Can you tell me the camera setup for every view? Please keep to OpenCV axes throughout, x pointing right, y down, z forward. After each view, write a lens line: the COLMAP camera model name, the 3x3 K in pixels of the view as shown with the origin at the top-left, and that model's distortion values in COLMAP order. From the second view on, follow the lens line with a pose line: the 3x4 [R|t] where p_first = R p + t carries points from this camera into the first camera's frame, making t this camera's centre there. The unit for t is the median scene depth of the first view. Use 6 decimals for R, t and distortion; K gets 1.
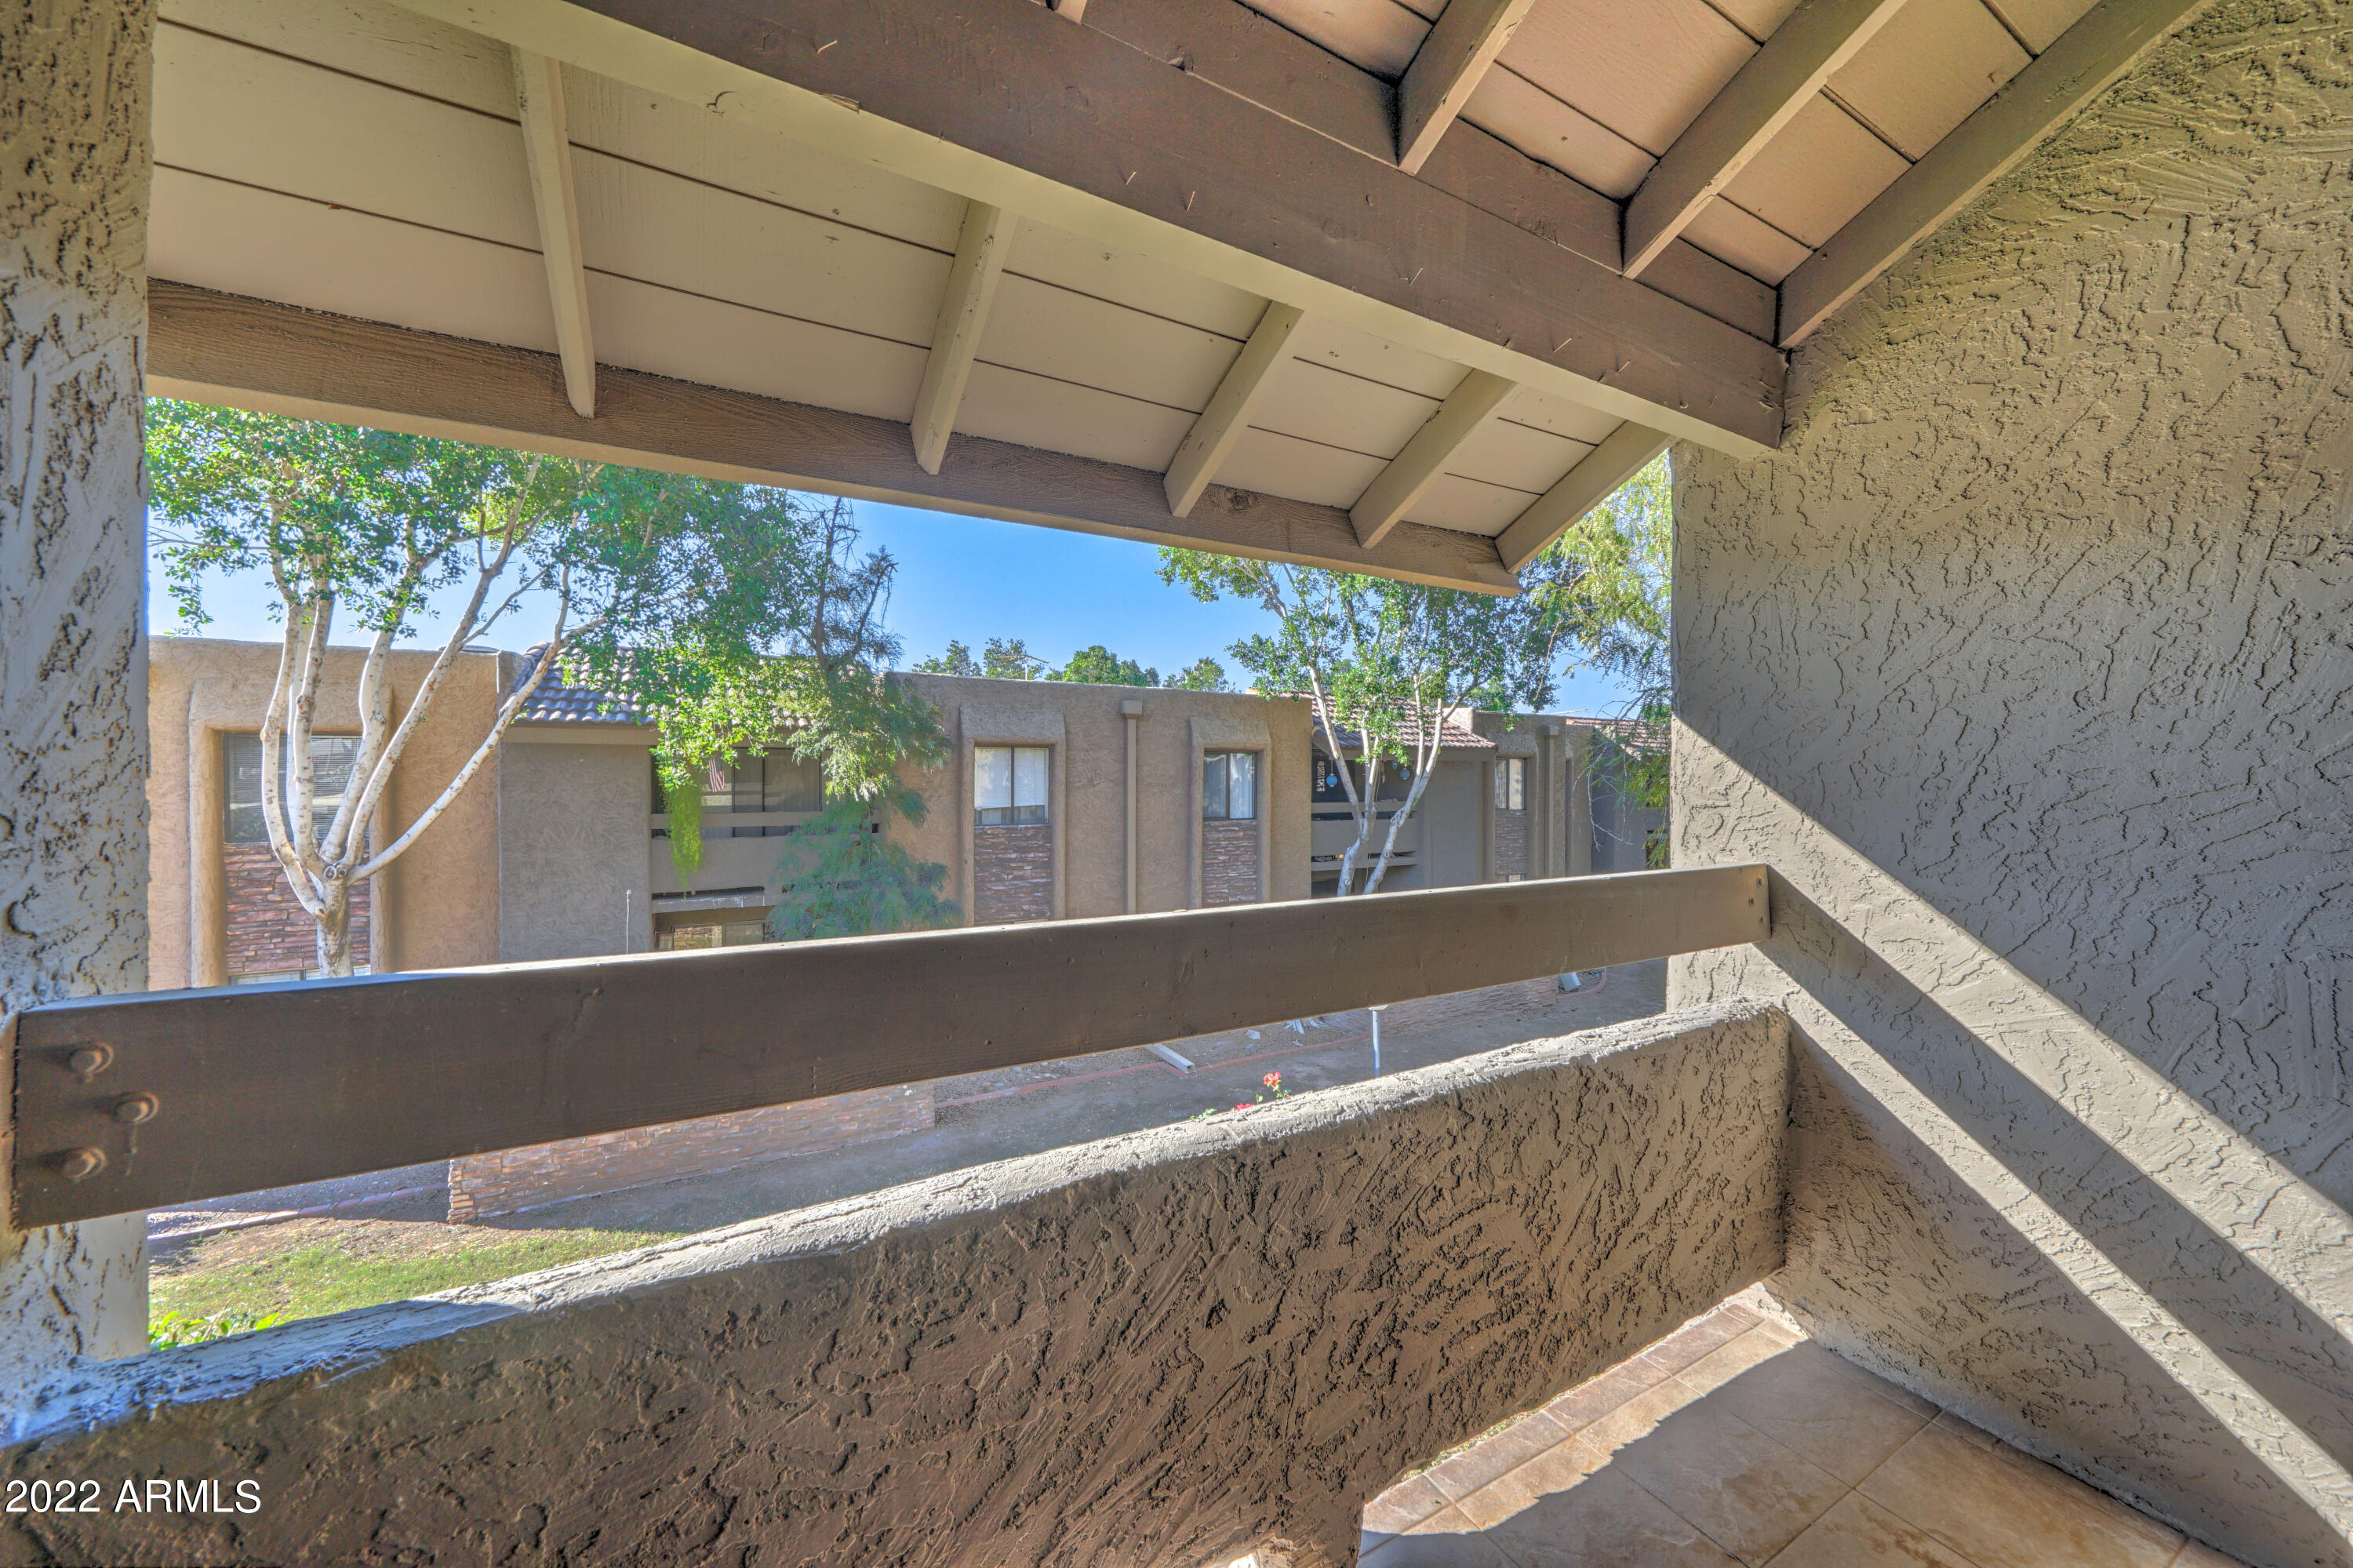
lens RADIAL K [[882.4, 0, 1180.4], [0, 882.4, 783.7], [0, 0, 1]] dist [-0.005047, 0.000813]
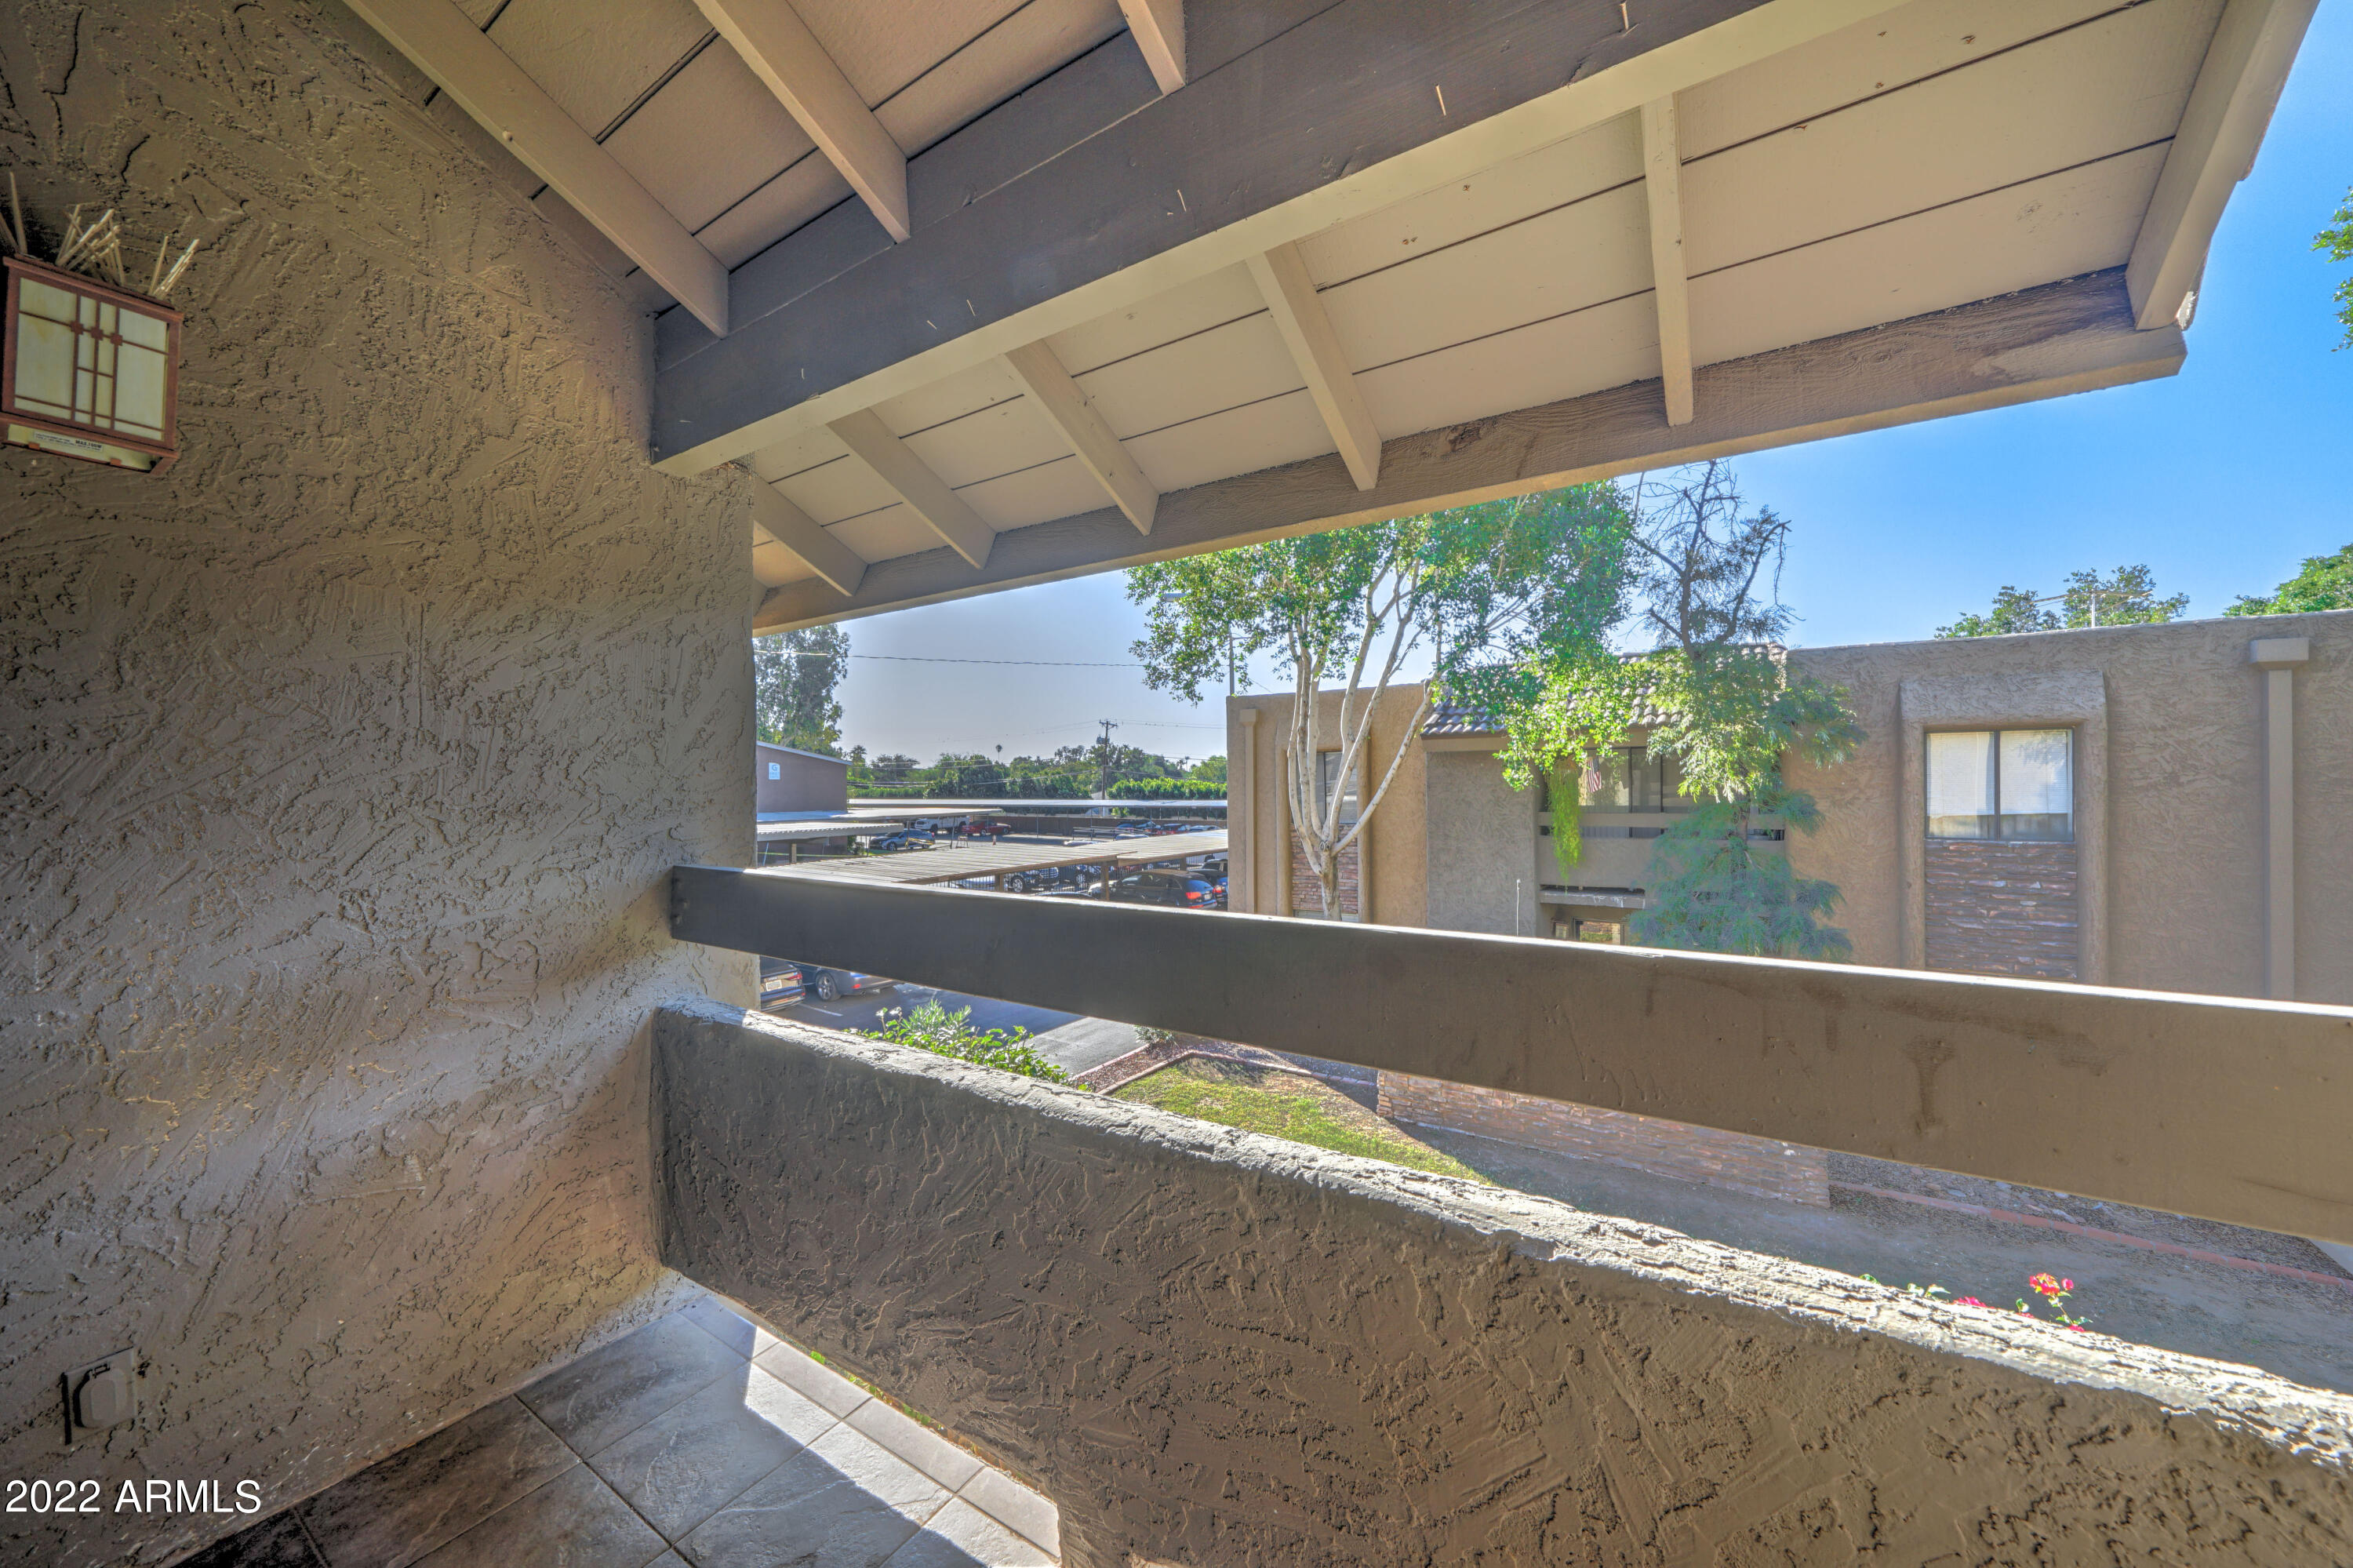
lens RADIAL K [[882.4, 0, 1172.4], [0, 882.4, 785.7], [0, 0, 1]] dist [-0.005047, 0.000813]
pose [[0.434756, -0.002584, -0.900545, 0.202424], [0.004794, 0.999988, -0.000555, 0.000090], [0.900536, -0.004076, 0.434763, 0.118849]]
